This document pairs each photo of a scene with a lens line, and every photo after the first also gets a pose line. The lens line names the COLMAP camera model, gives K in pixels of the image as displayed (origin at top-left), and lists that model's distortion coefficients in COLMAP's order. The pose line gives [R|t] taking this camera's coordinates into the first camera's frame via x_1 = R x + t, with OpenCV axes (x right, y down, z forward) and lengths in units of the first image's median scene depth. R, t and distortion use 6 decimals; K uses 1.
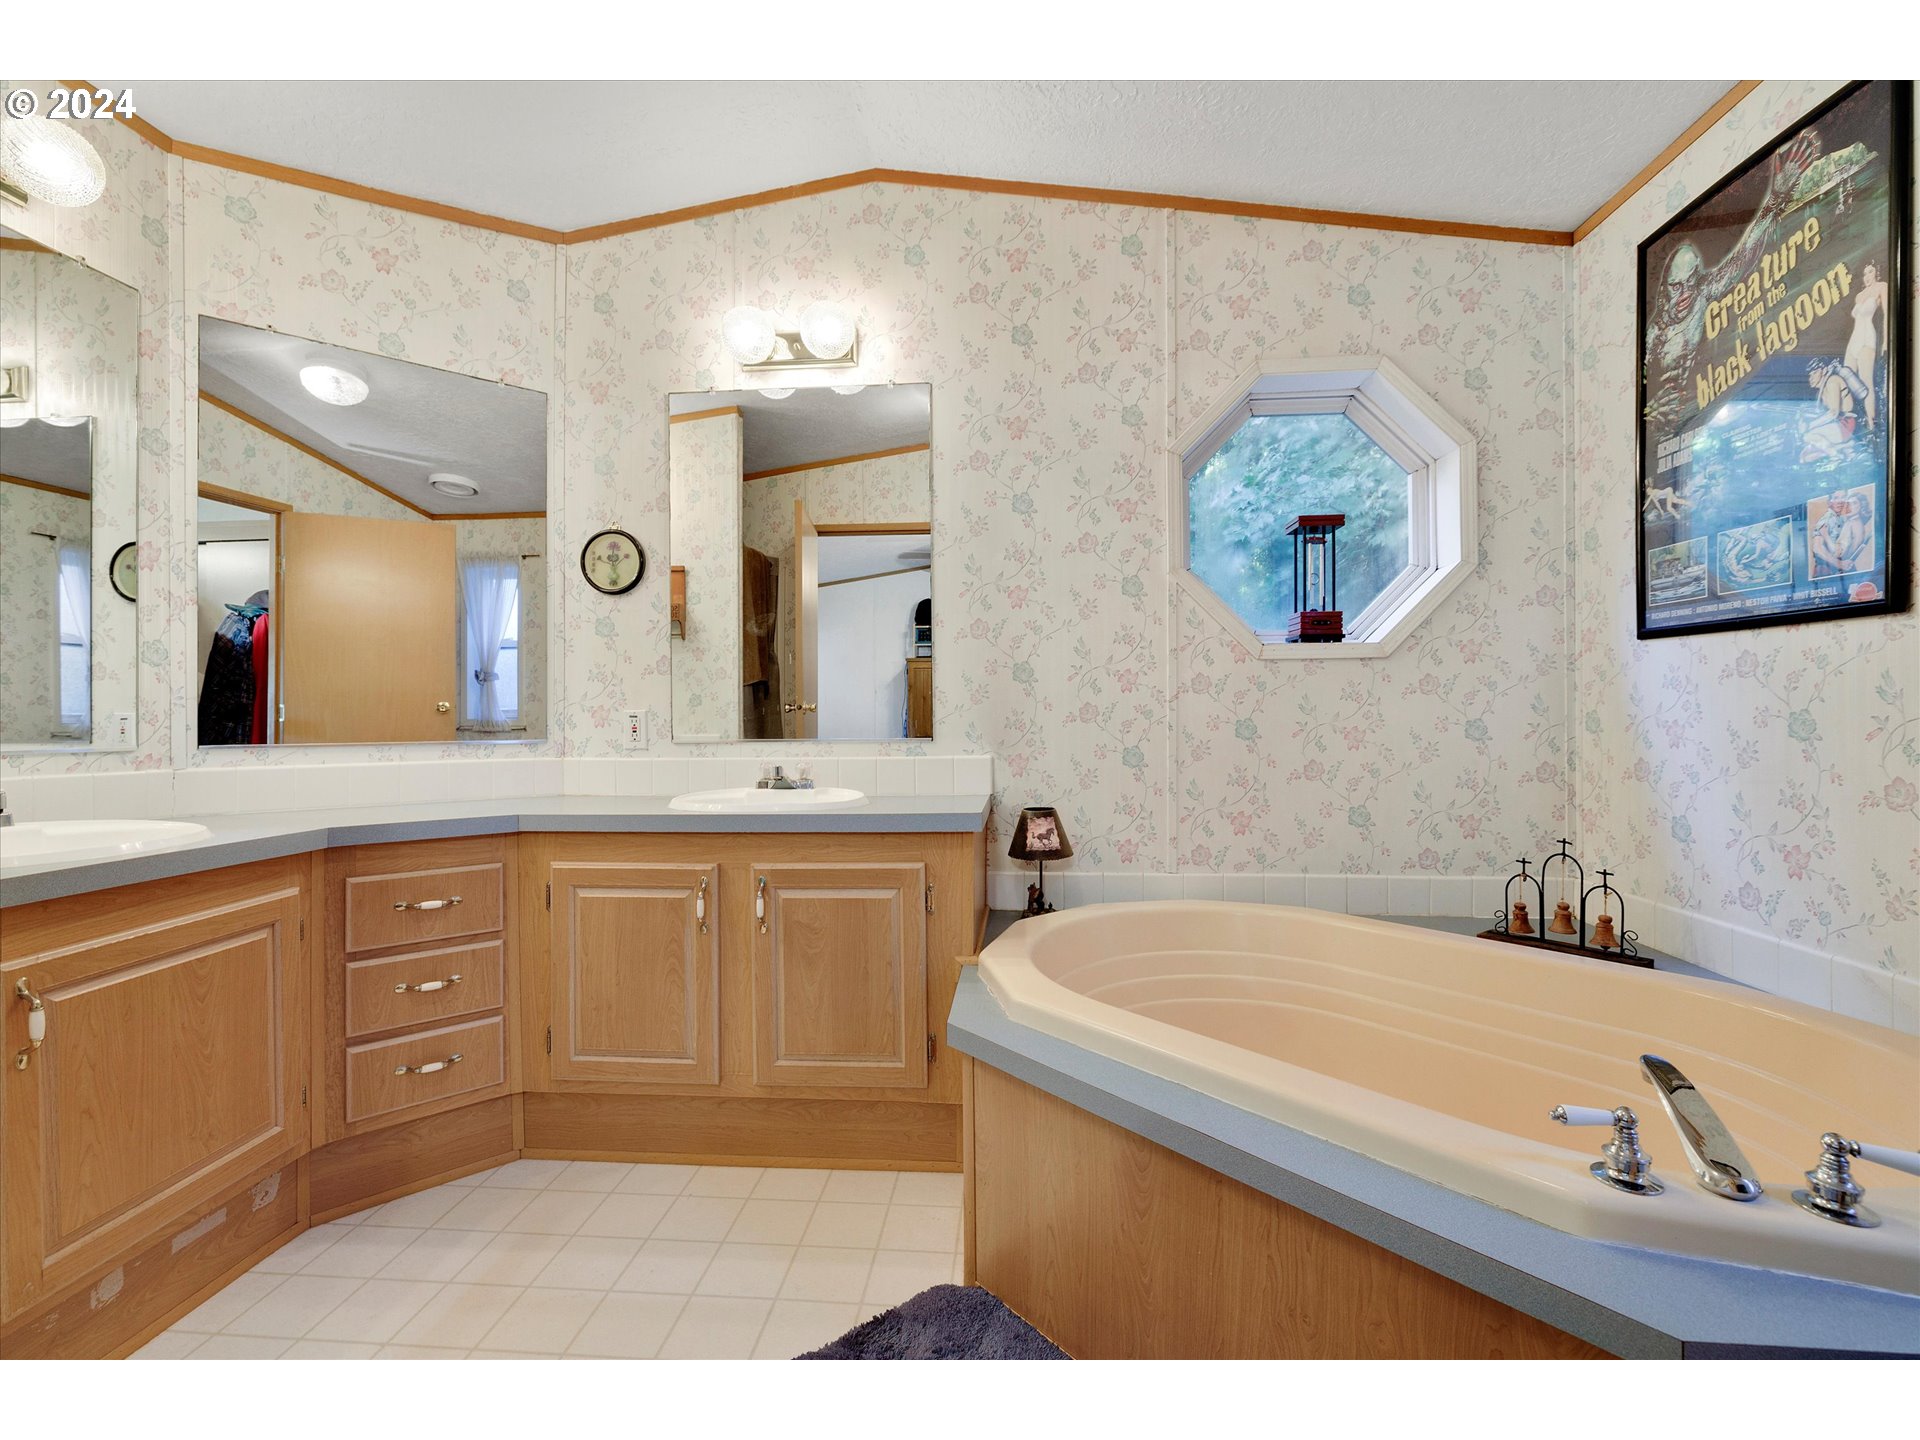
lens RADIAL K [[821.4, 0, 957.1], [0, 821.4, 703.9], [0, 0, 1]] dist [0.001559, 0.000469]
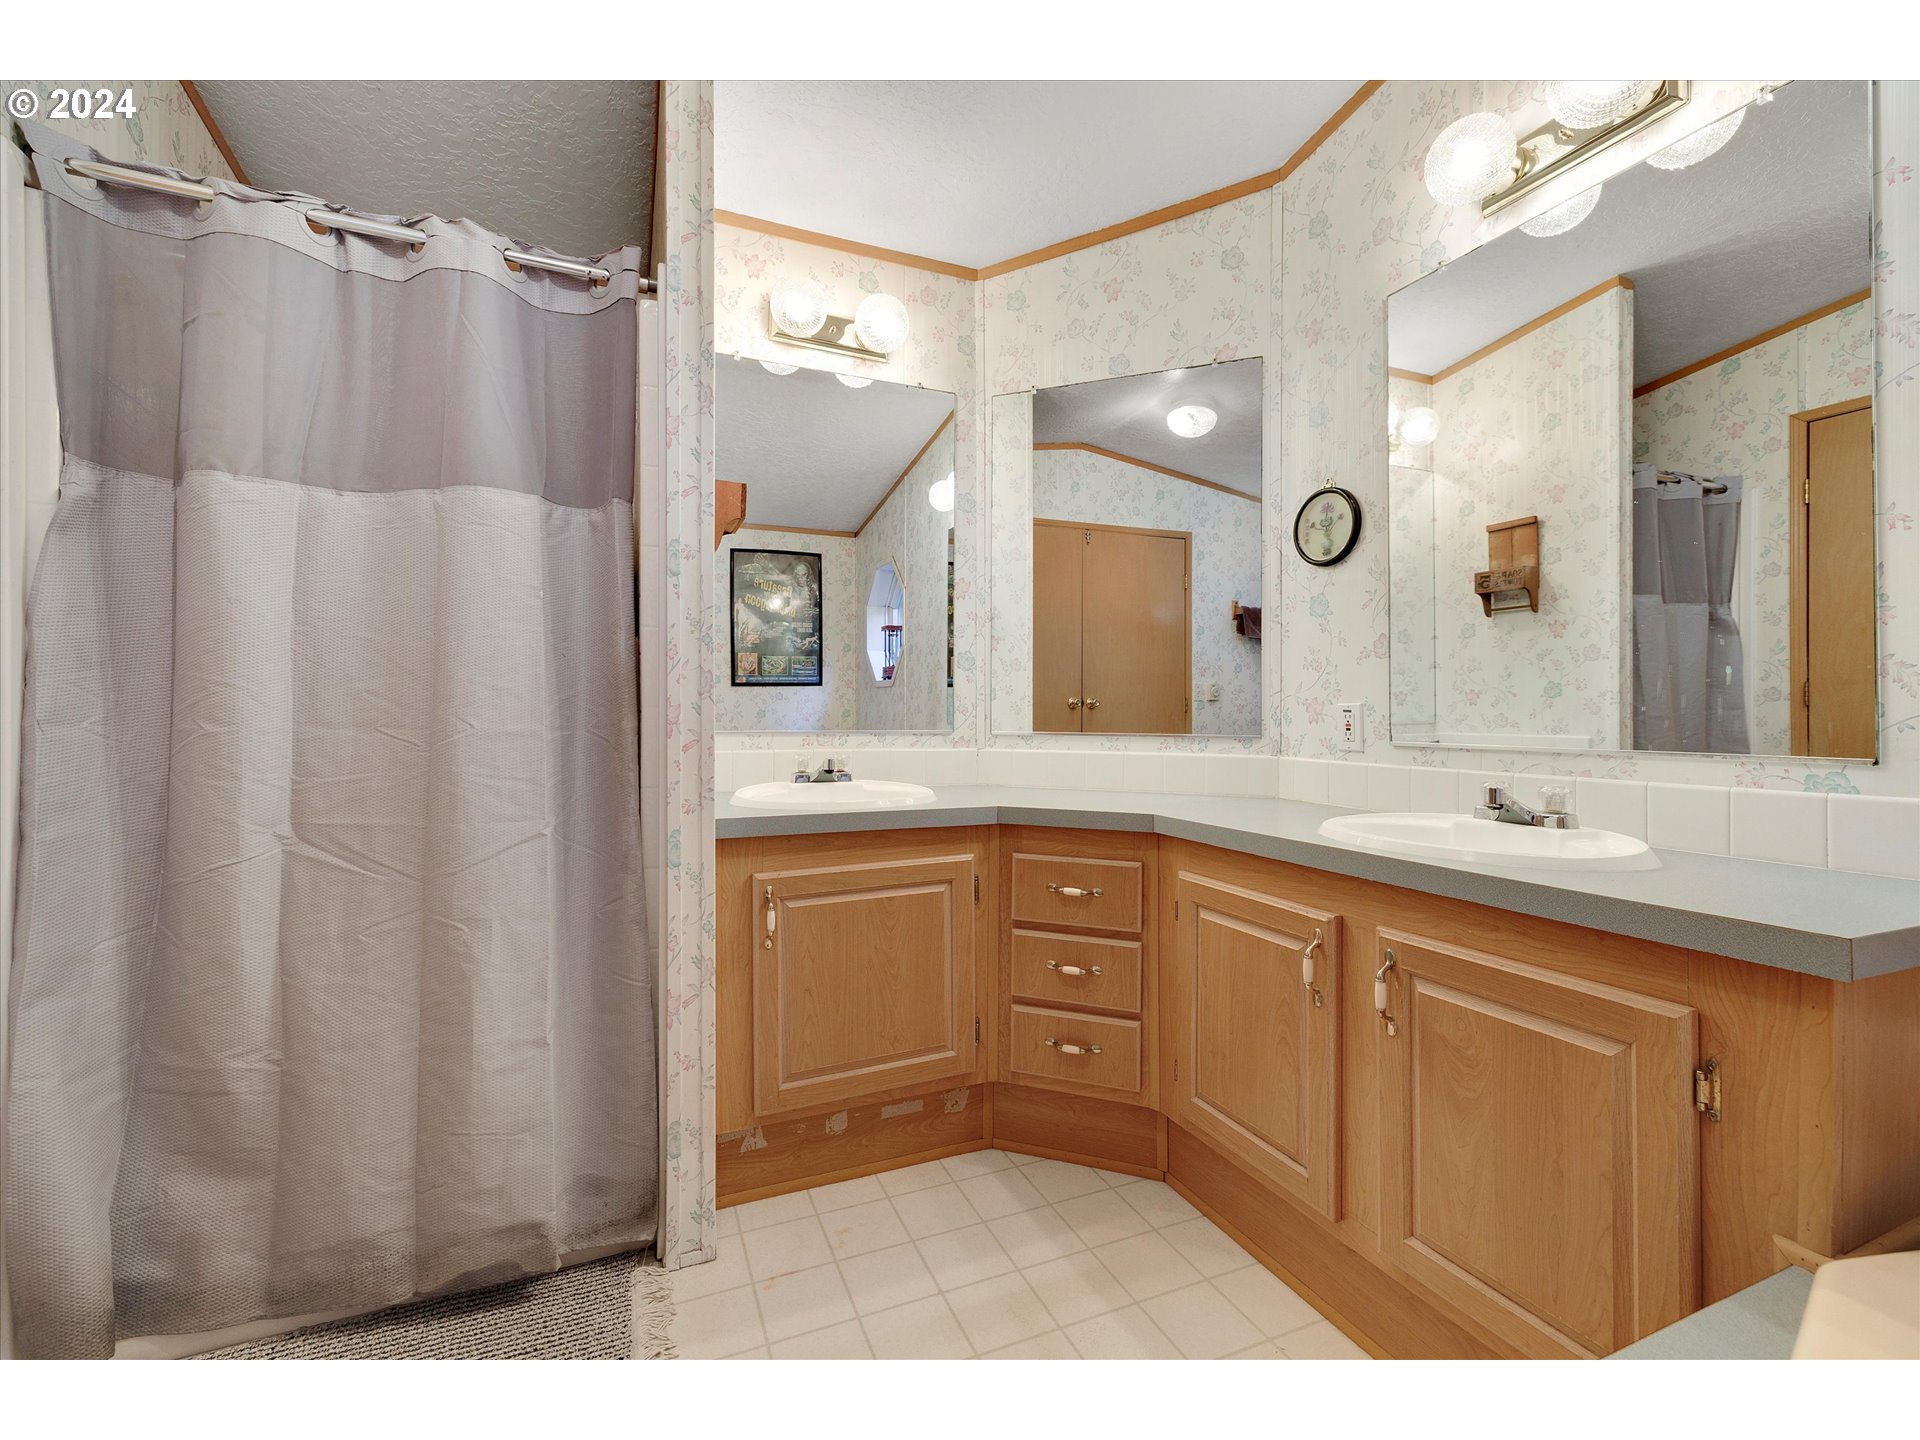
lens RADIAL K [[807.8, 0, 951.1], [0, 807.8, 703.3], [0, 0, 1]] dist [0.000820, -0.000438]
pose [[0.474461, -0.001444, -0.880275, 0.169500], [0.007682, 0.999967, 0.002500, 0.003691], [0.880243, -0.007949, 0.474457, 0.360026]]
